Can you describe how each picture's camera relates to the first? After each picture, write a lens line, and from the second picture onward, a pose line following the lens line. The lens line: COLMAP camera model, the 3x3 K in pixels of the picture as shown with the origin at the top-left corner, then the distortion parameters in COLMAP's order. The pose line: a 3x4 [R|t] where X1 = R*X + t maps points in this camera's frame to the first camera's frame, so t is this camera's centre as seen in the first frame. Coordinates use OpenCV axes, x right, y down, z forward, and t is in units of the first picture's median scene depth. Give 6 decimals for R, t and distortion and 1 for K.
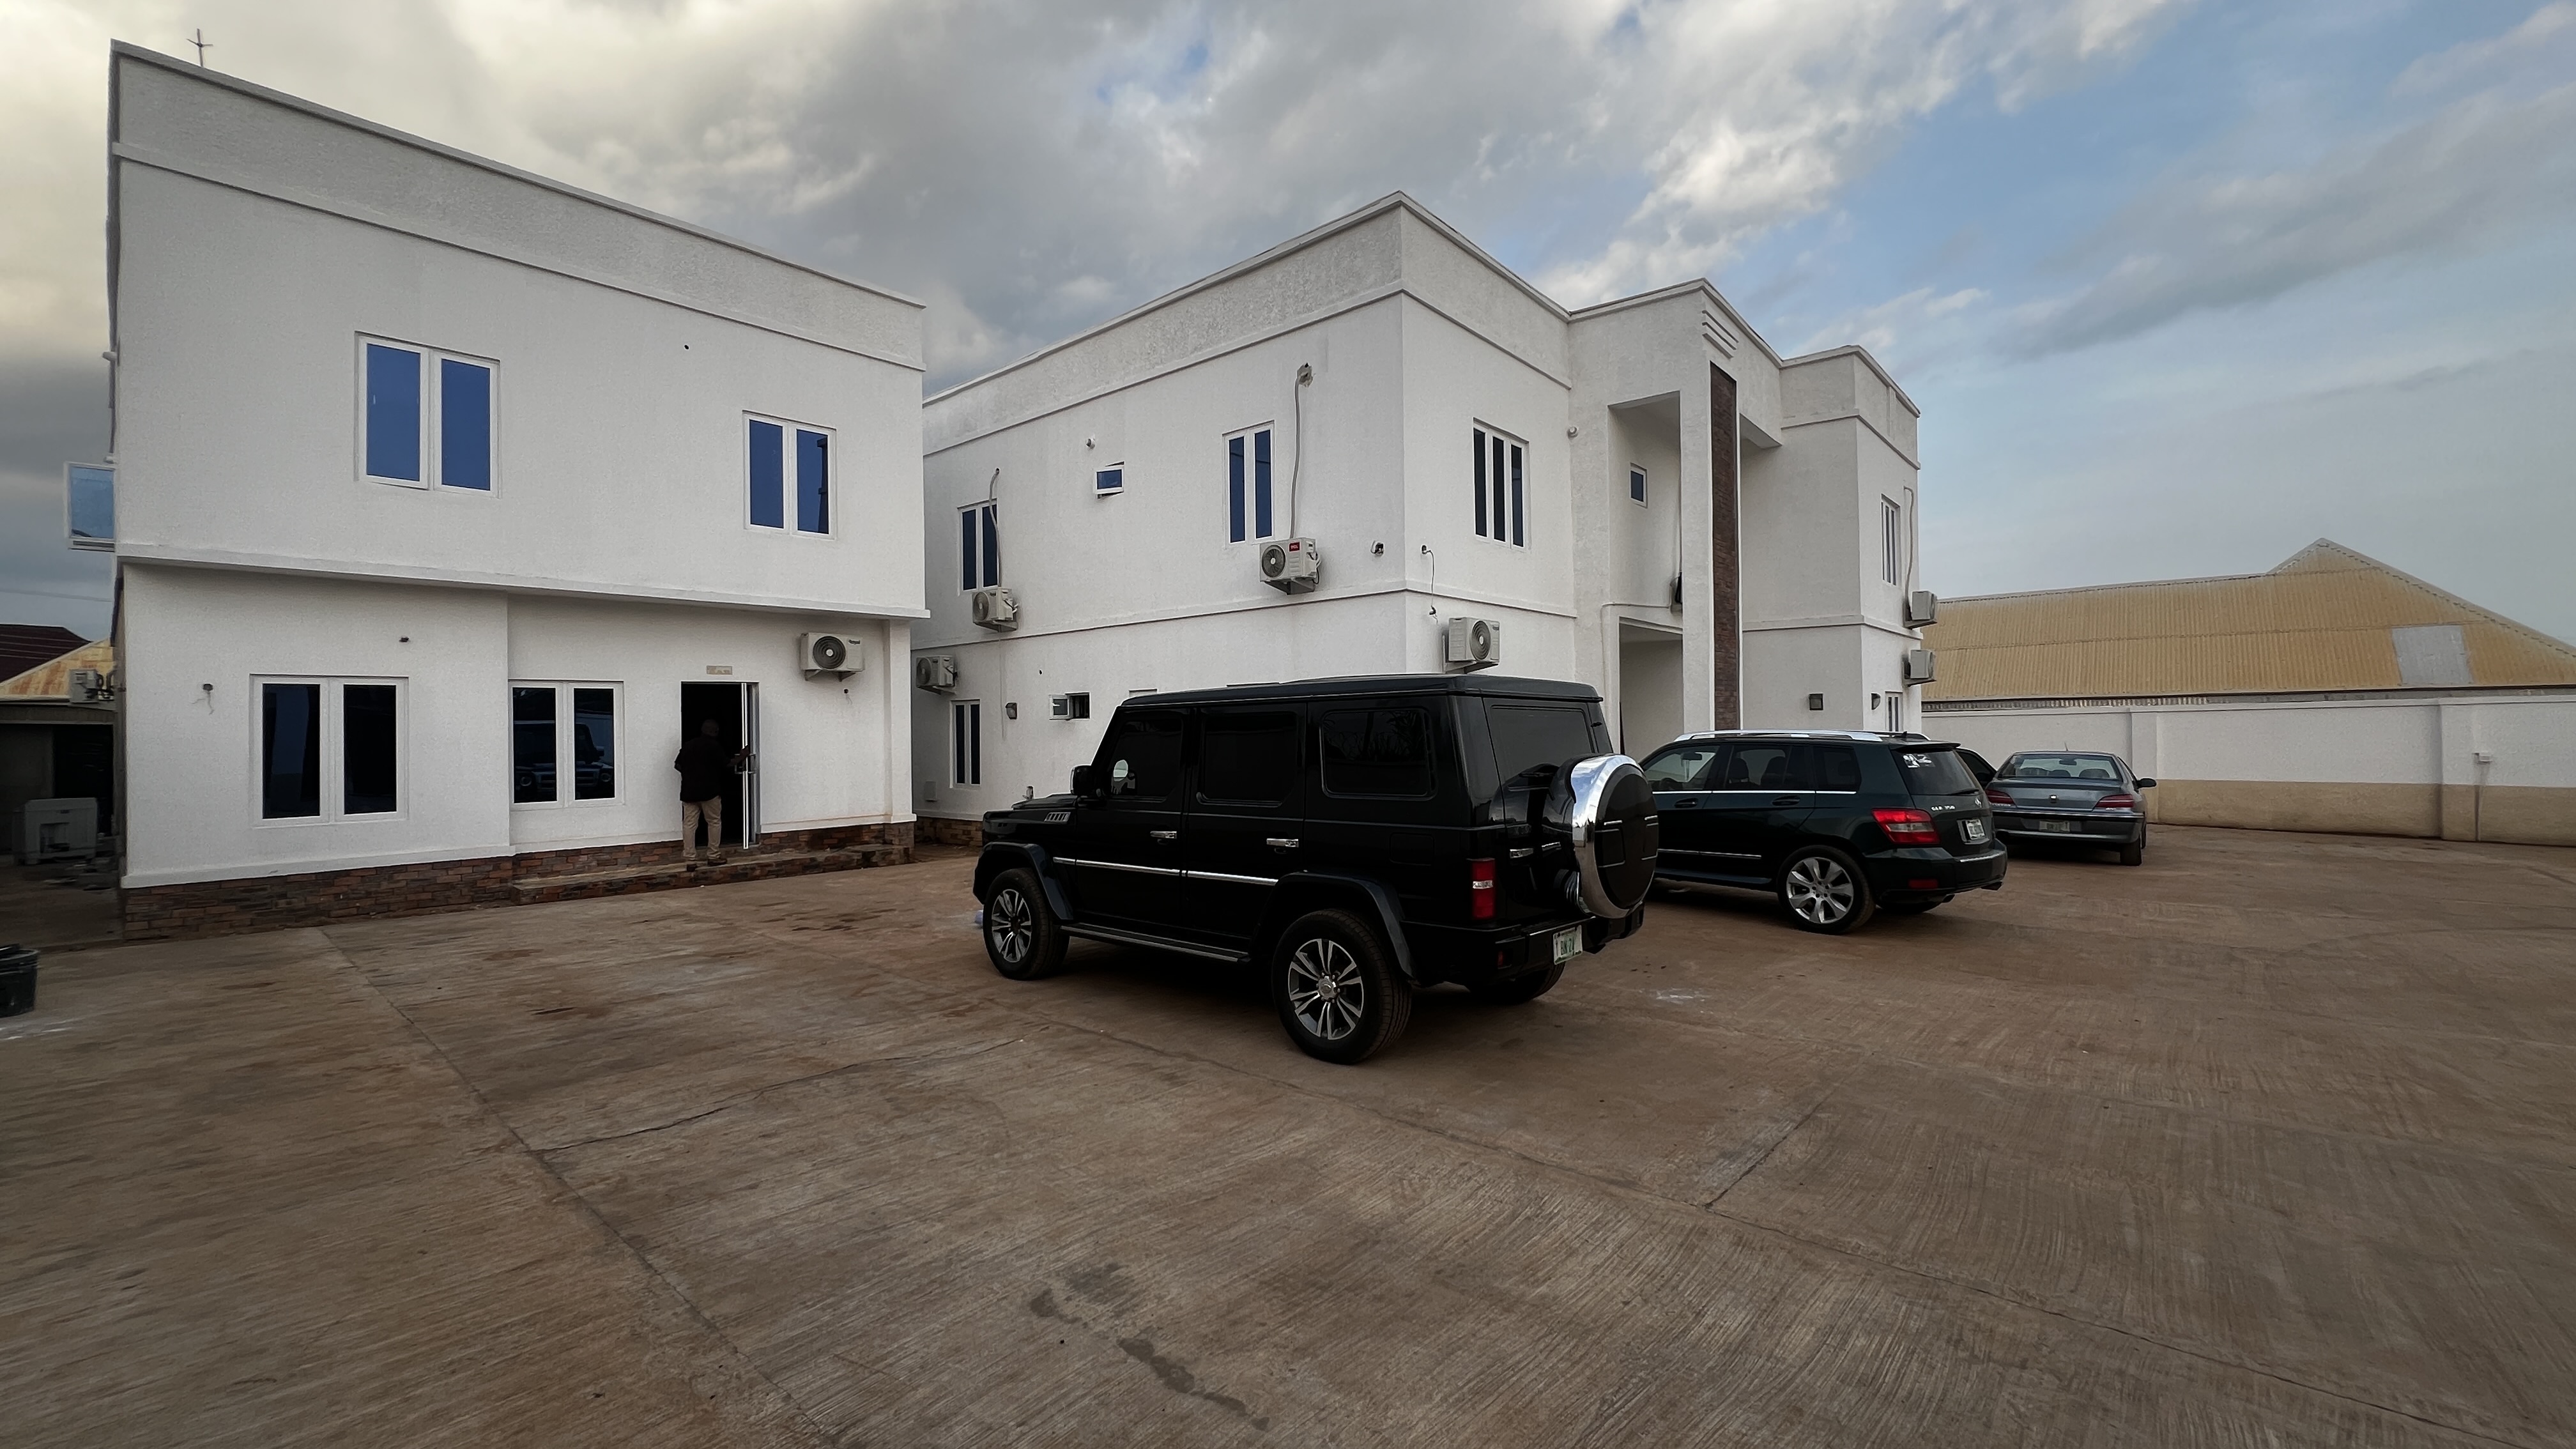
lens RADIAL K [[1036.2, 0, 1288.0], [0, 1036.2, 724.5], [0, 0, 1]] dist [0.000477, -0.000155]
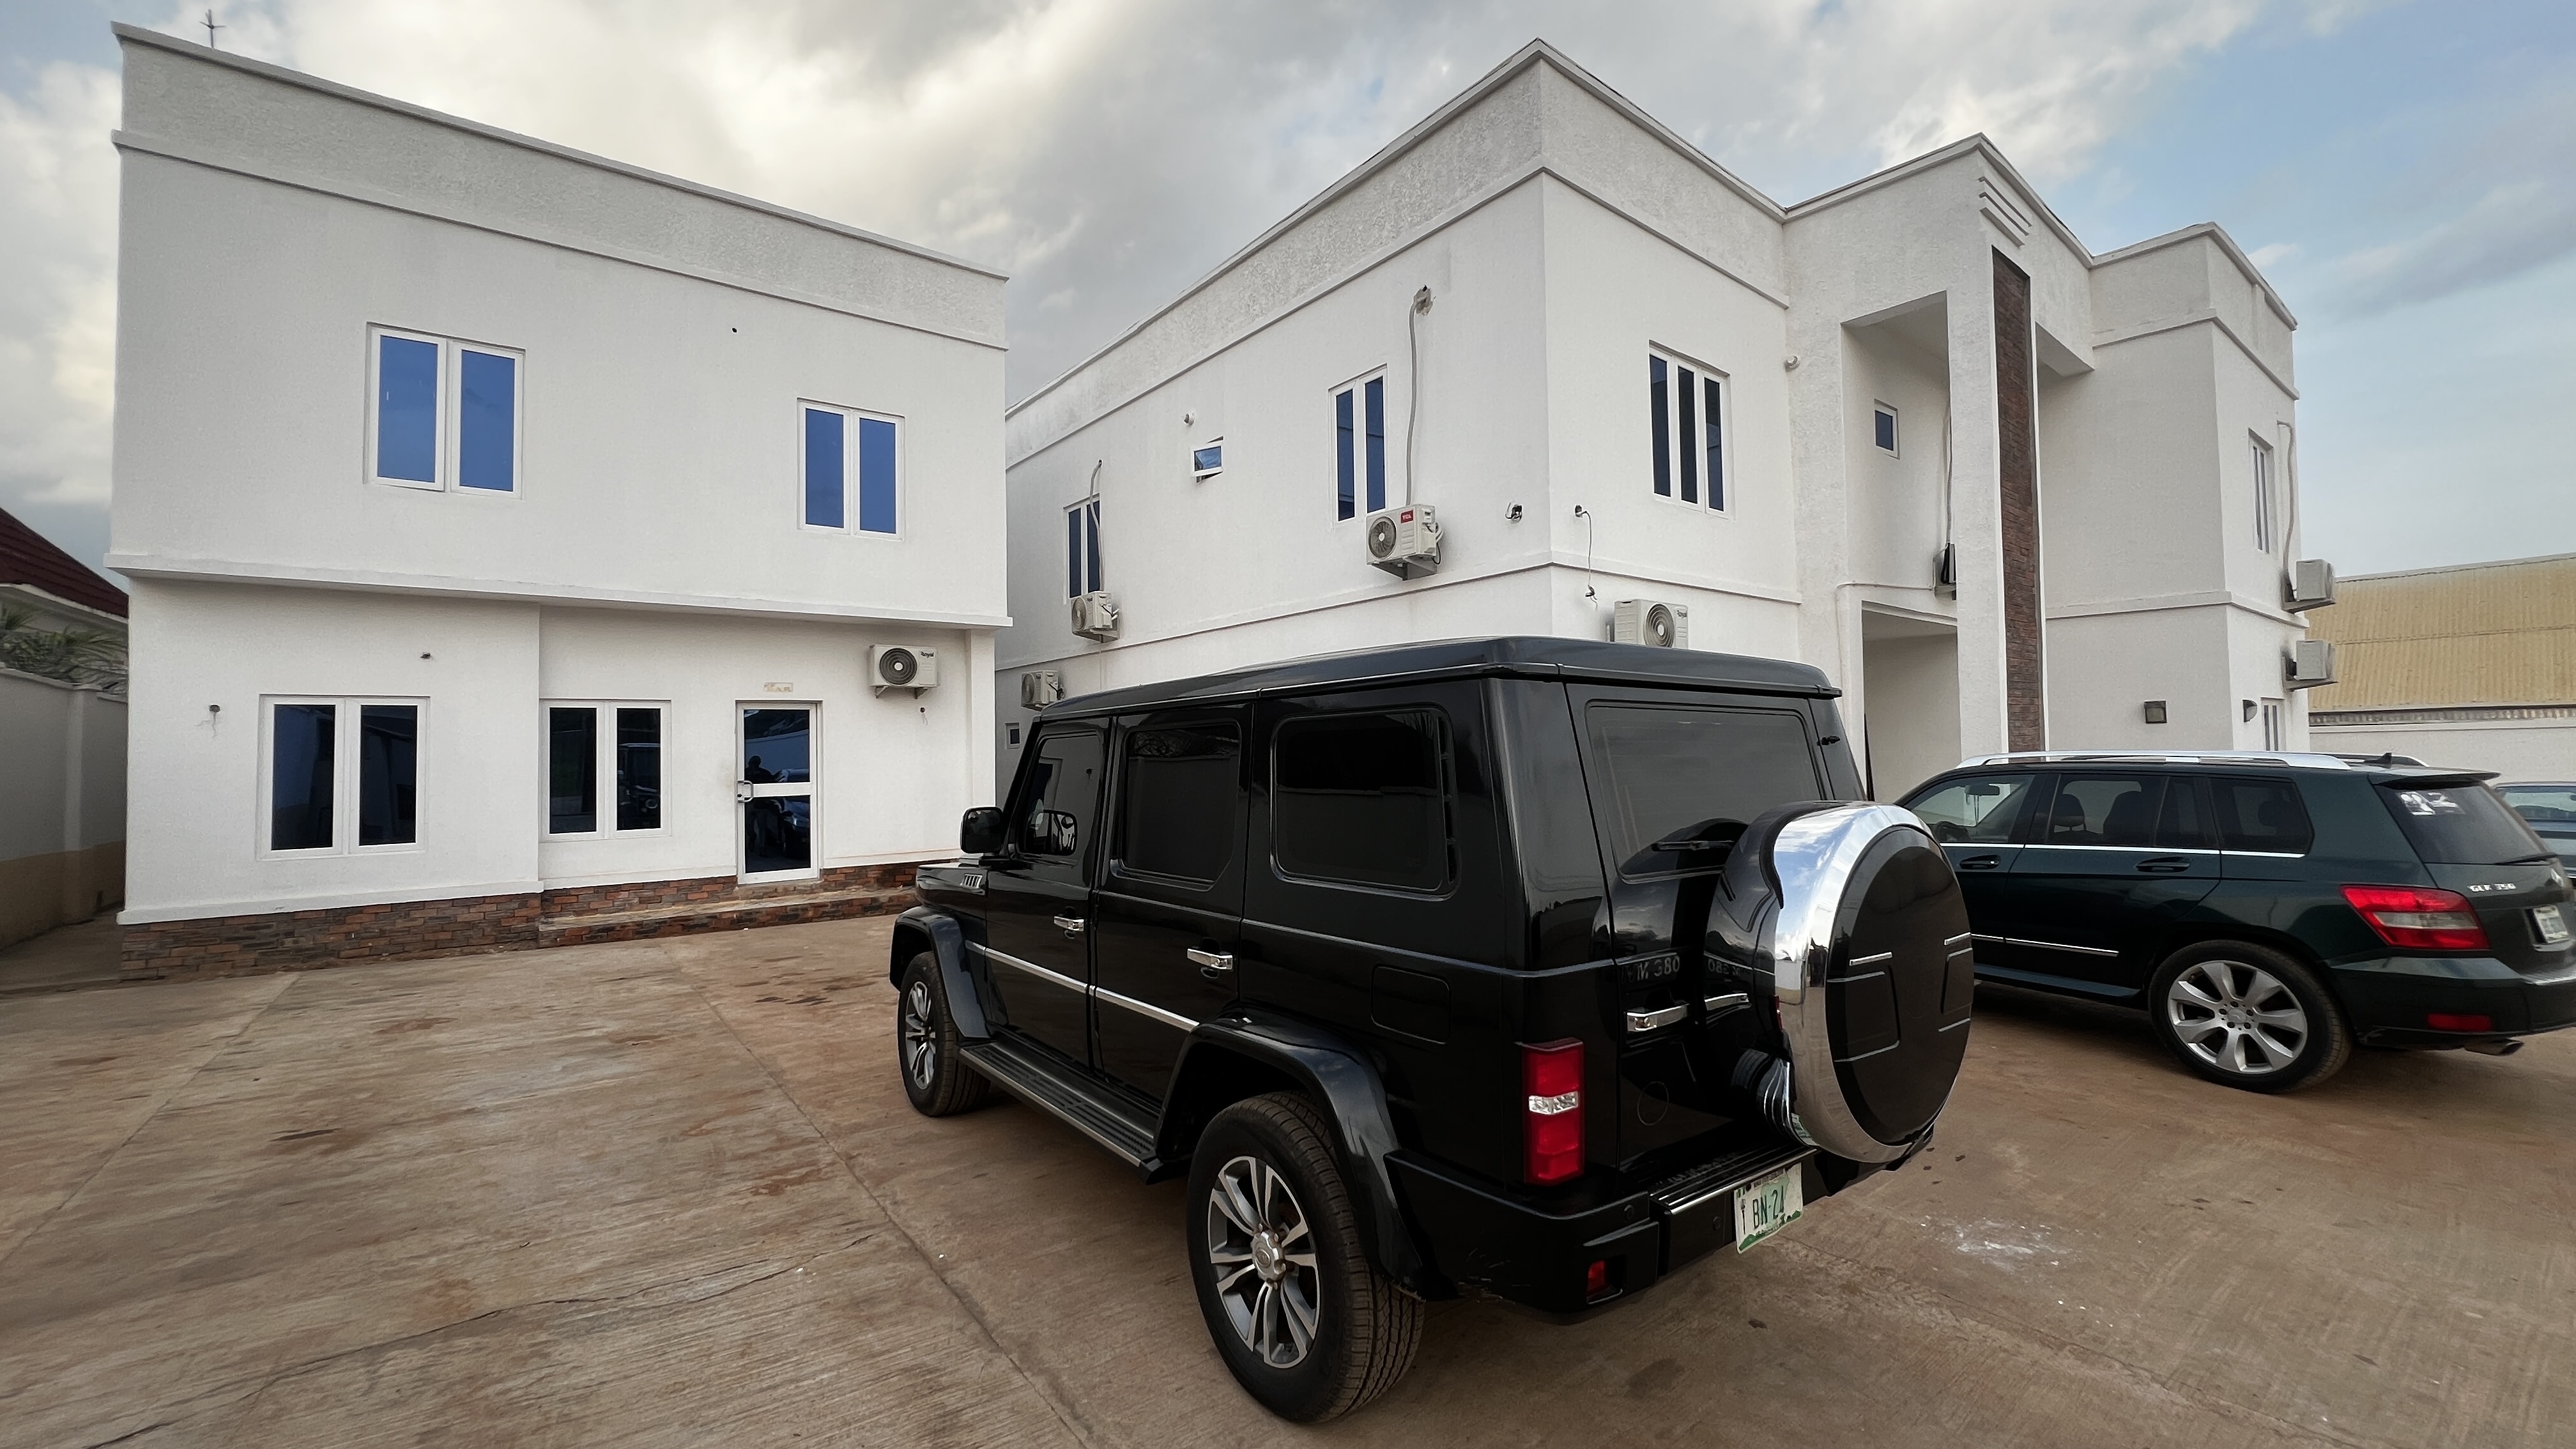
lens RADIAL K [[1028.7, 0, 1288.0], [0, 1028.7, 724.5], [0, 0, 1]] dist [-0.001224, 0.000430]
pose [[0.980652, -0.007226, -0.195626, 0.071425], [0.002972, 0.999753, -0.022027, 0.001326], [0.195737, 0.021019, 0.980431, 0.237653]]
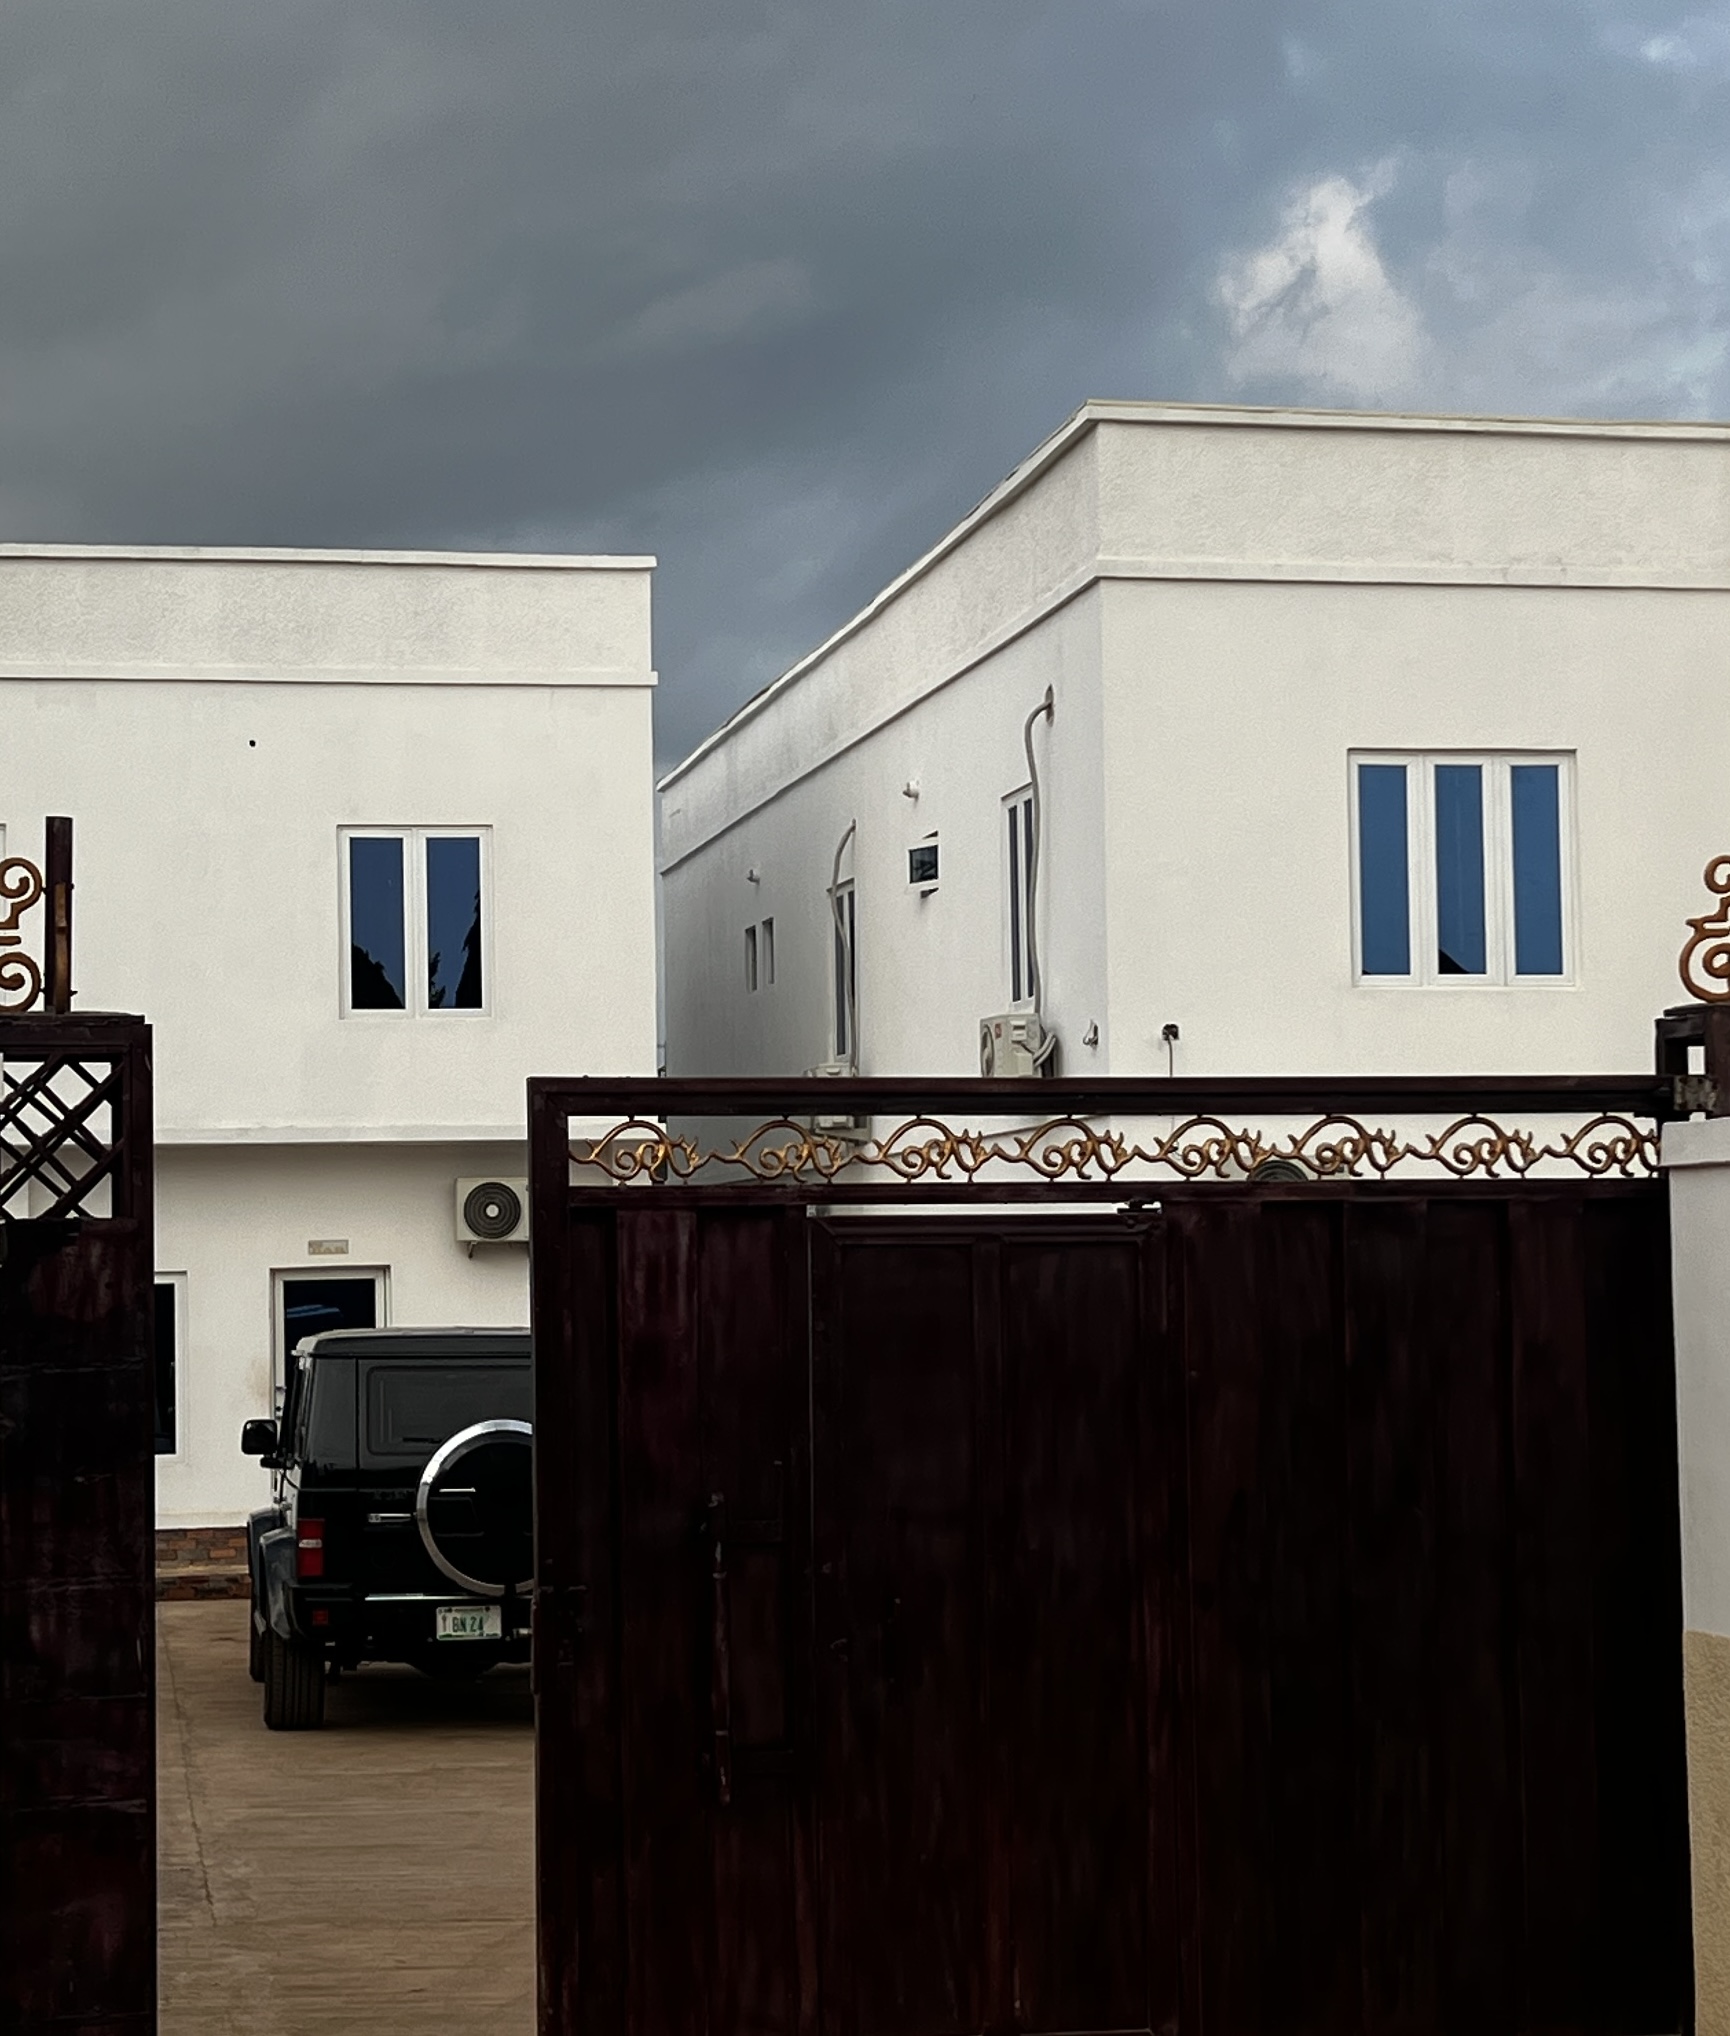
lens RADIAL K [[4350.6, 0, 865.0], [0, 4350.6, 1018.0], [0, 0, 1]] dist [0.041114, 0.109129]
pose [[0.781097, -0.037202, -0.623300, 1.467207], [0.007178, 0.998693, -0.050613, -0.063450], [0.624368, 0.035060, 0.780343, -0.903890]]
